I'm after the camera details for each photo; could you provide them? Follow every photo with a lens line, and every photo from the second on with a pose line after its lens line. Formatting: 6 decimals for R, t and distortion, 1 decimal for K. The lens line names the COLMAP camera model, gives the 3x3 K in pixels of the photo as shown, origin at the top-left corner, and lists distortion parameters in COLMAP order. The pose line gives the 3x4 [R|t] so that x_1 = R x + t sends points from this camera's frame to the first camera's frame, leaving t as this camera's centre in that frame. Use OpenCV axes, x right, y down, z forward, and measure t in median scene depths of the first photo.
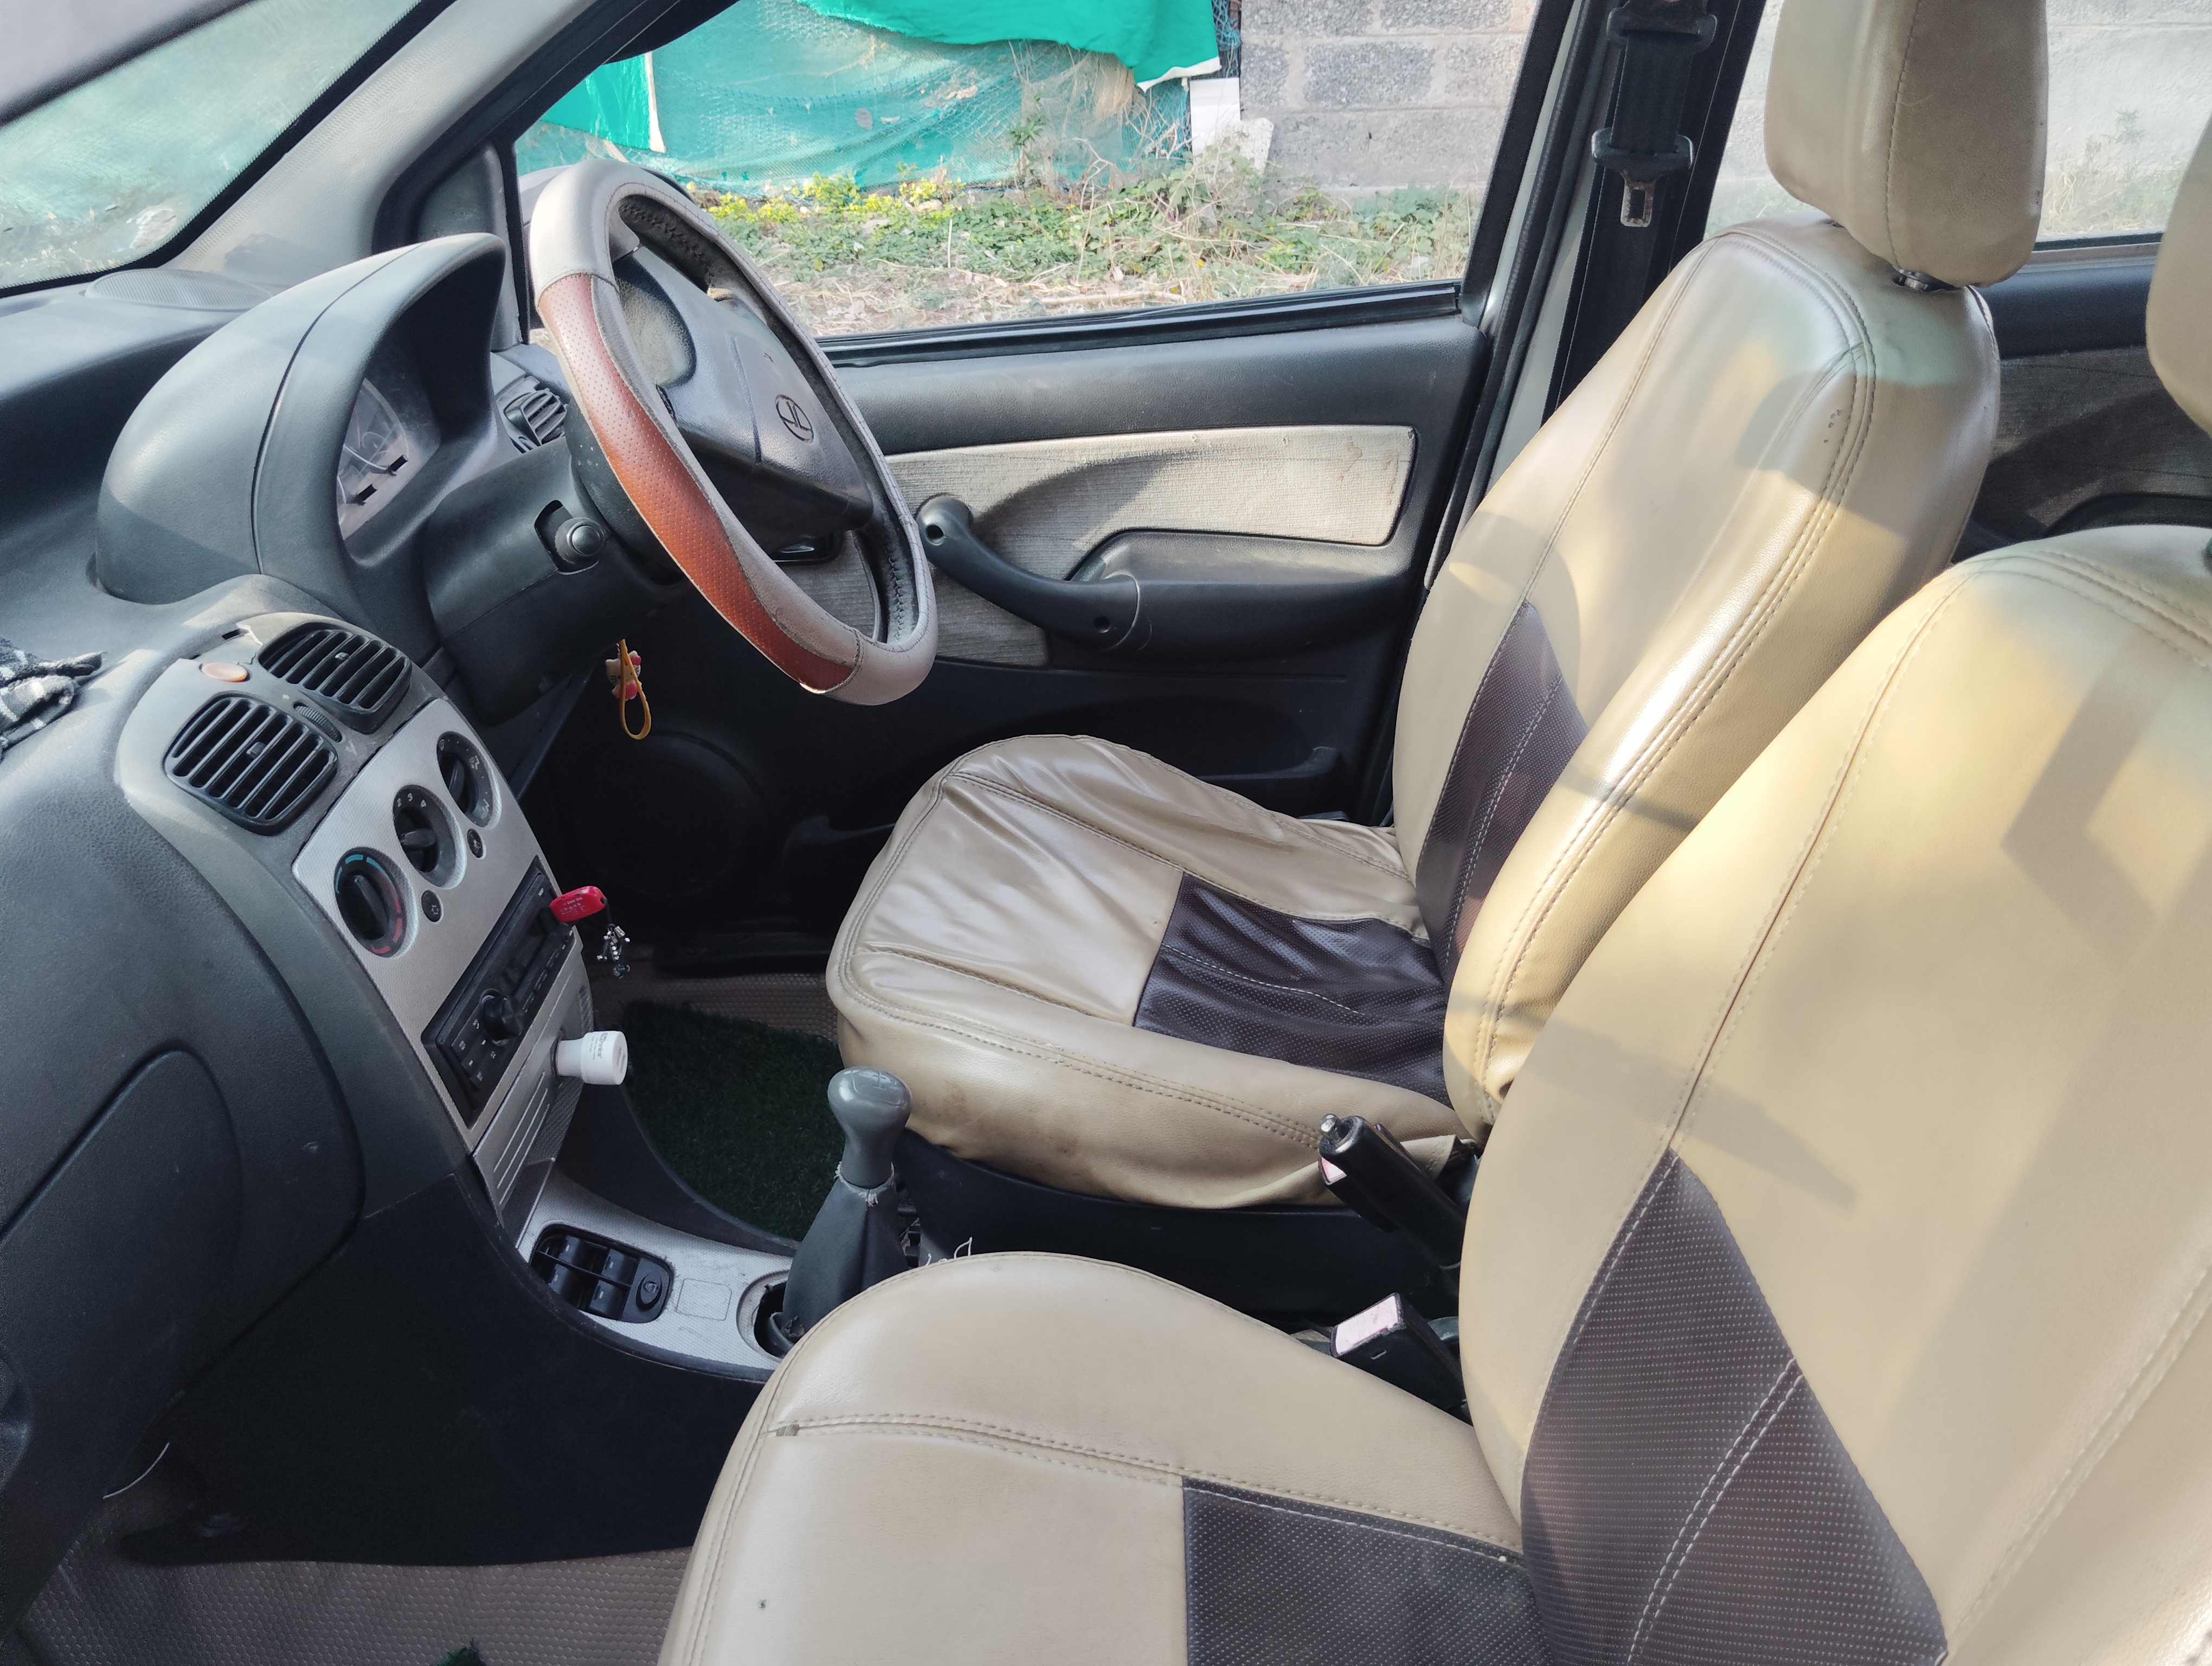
lens RADIAL K [[1929.6, 0, 1118.5], [0, 1929.6, 836.1], [0, 0, 1]] dist [0.101359, -0.204041]
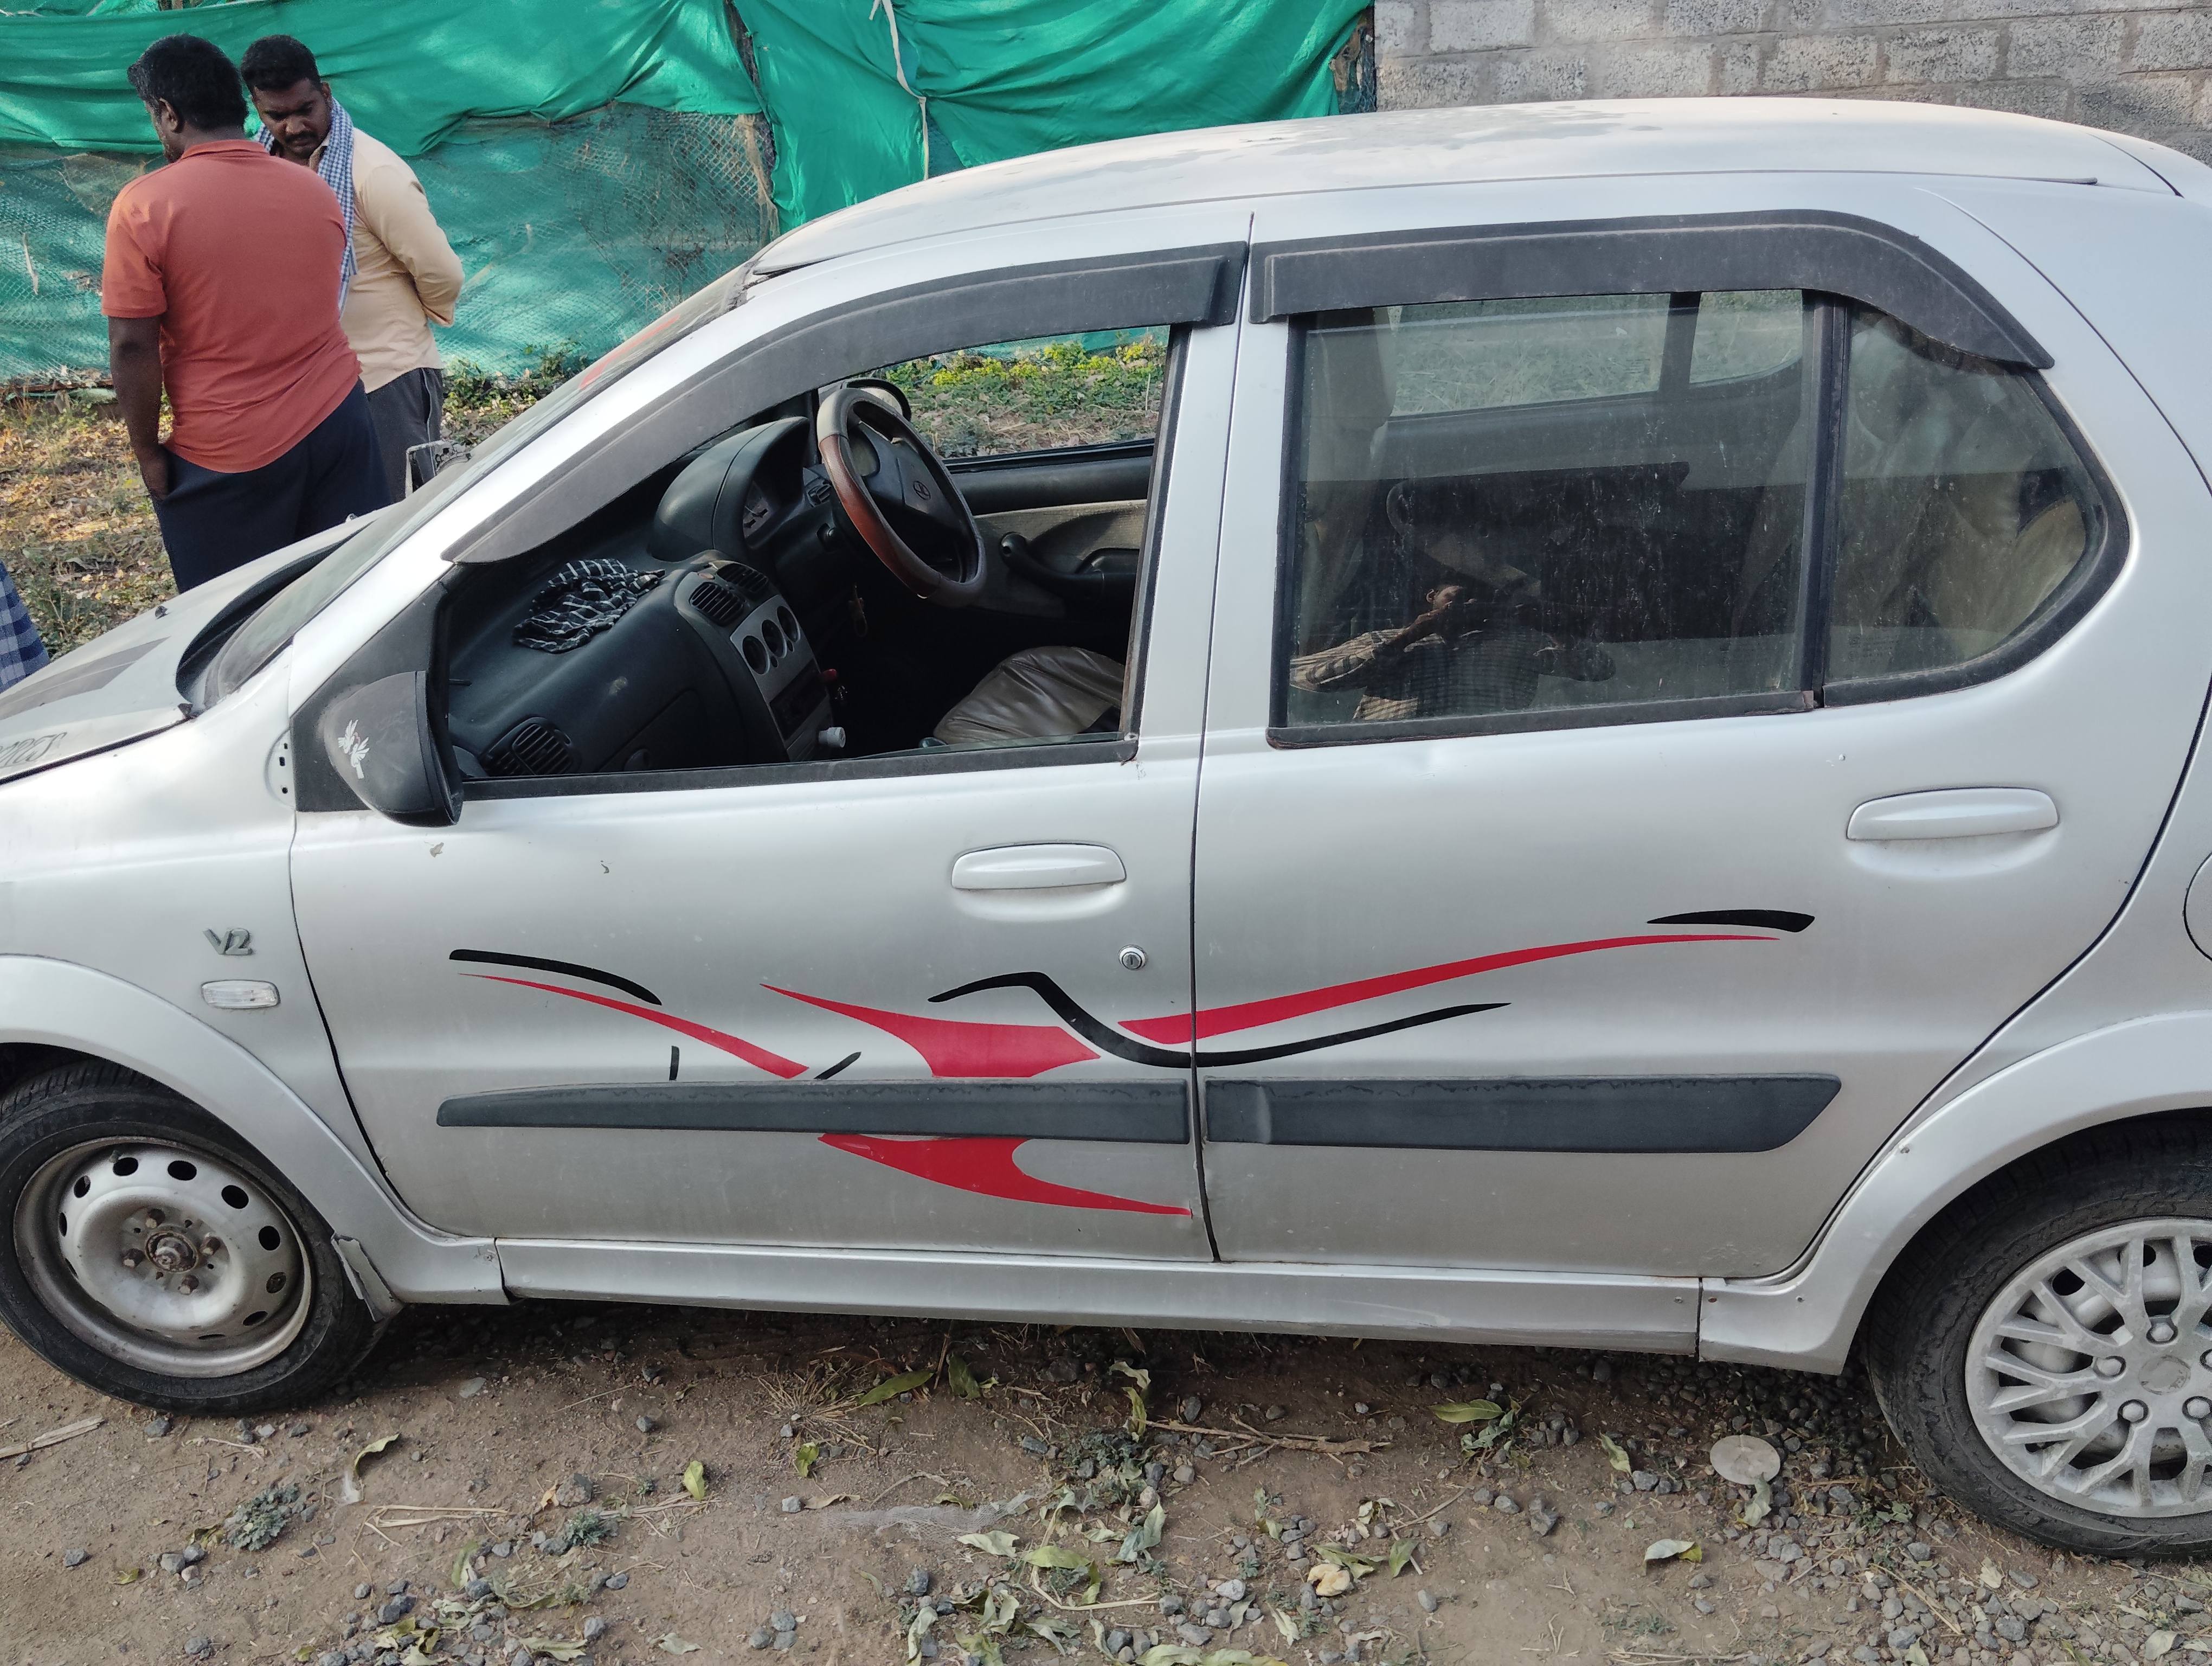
lens RADIAL K [[1939.9, 0, 1159.3], [0, 1939.9, 831.2], [0, 0, 1]] dist [0.087031, -0.129818]
pose [[0.991373, 0.013067, -0.130418, 0.471247], [-0.021537, 0.997734, -0.063746, 0.375524], [0.129290, 0.066004, 0.989408, -1.404857]]
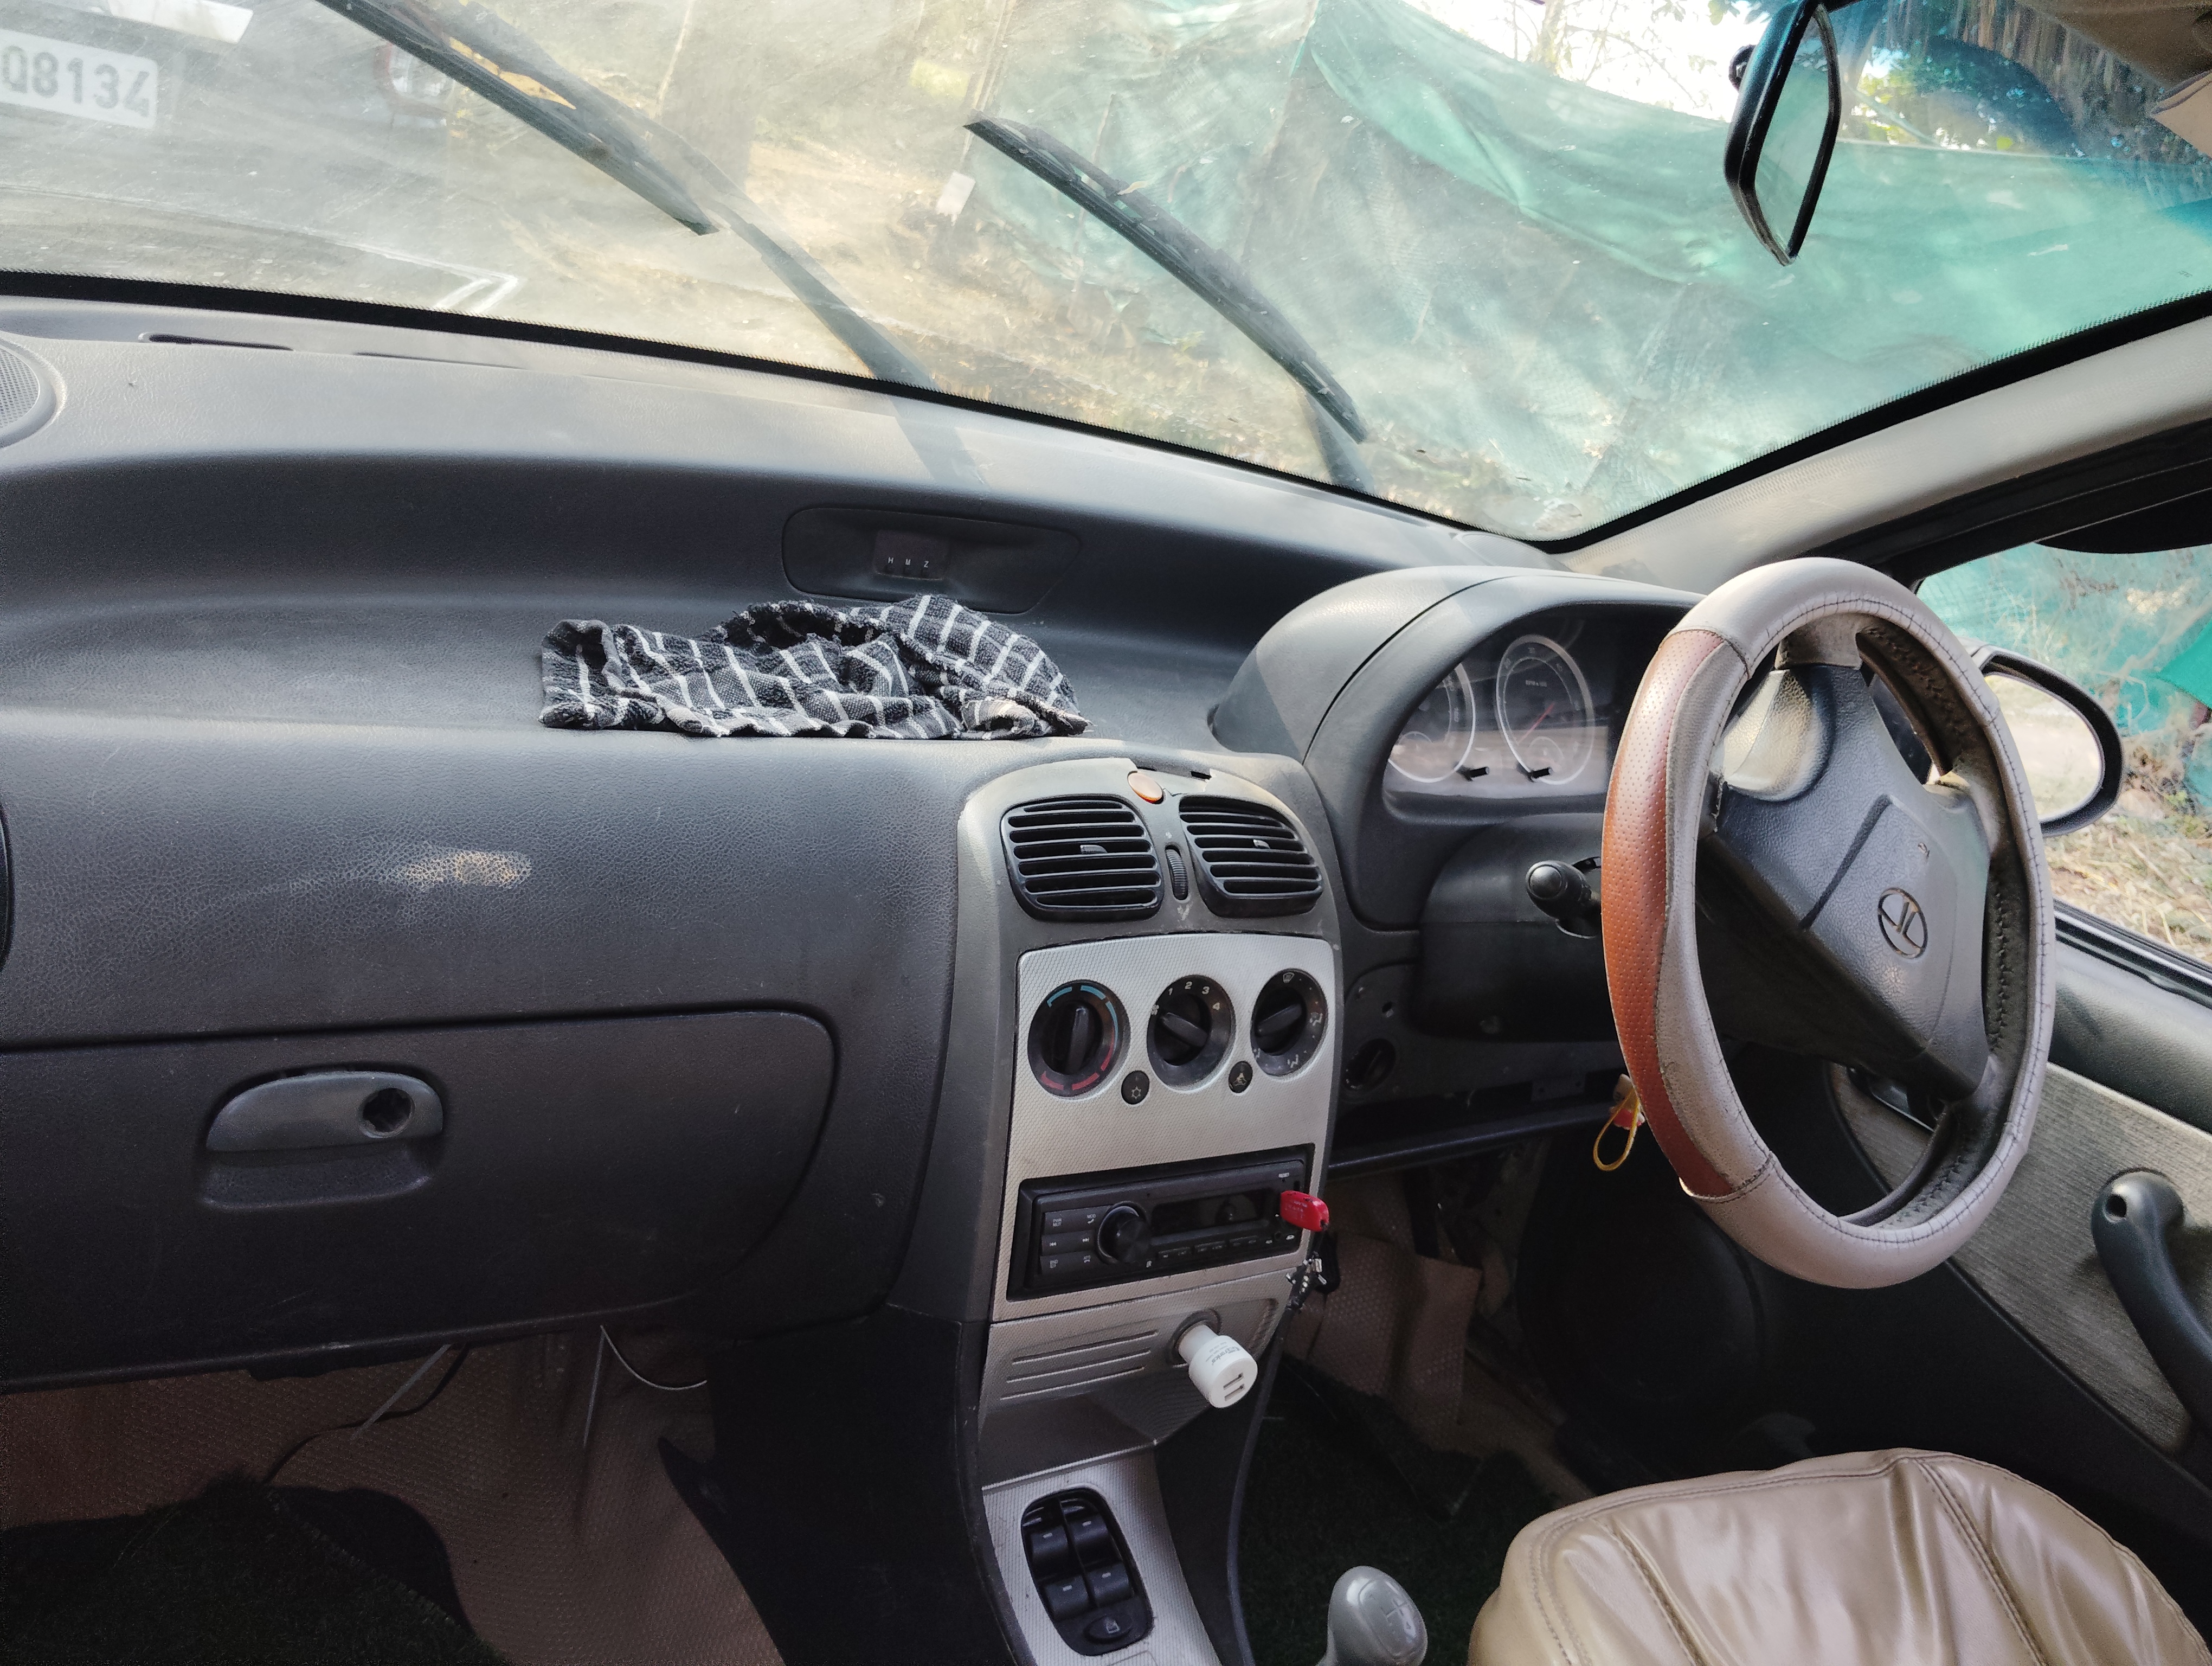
lens RADIAL K [[1929.6, 0, 1118.5], [0, 1929.6, 836.1], [0, 0, 1]] dist [0.101359, -0.204041]
pose [[0.572768, 0.452994, -0.683179, 0.190968], [-0.611731, 0.790981, 0.011607, -0.056078], [0.545639, 0.411273, 0.730159, 0.228230]]
